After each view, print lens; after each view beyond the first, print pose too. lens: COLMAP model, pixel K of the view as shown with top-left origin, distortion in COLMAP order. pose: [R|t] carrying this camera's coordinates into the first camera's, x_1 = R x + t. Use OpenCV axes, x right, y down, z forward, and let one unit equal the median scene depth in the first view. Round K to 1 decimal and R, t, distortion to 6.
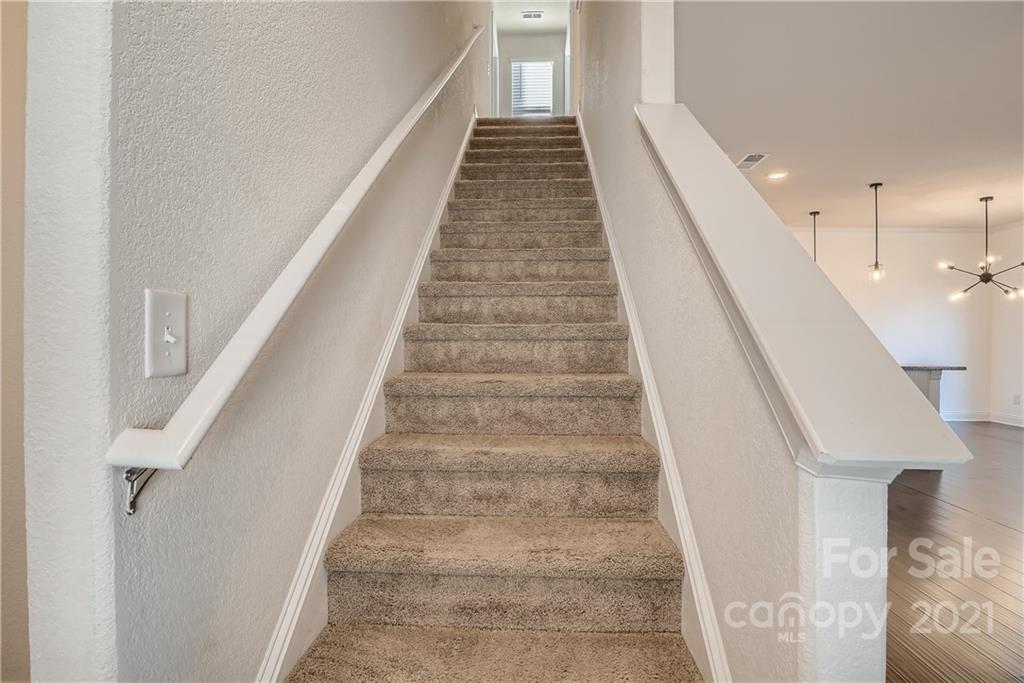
lens RADIAL K [[501.0, 0, 505.0], [0, 501.0, 342.5], [0, 0, 1]] dist [-0.041067, 0.006765]
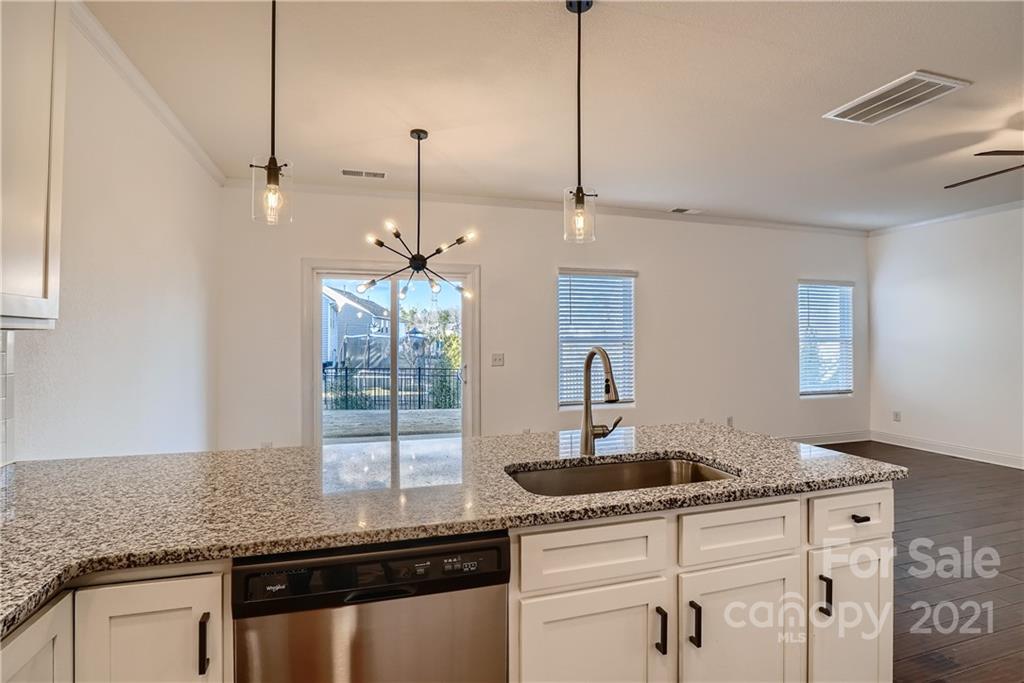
lens RADIAL K [[501.0, 0, 508.6], [0, 501.0, 331.3], [0, 0, 1]] dist [-0.041067, 0.006765]
pose [[-0.345931, 0.009317, 0.938214, 0.372651], [0.004659, 0.999955, -0.008213, -0.043283], [-0.938248, 0.001530, -0.345959, 1.118533]]
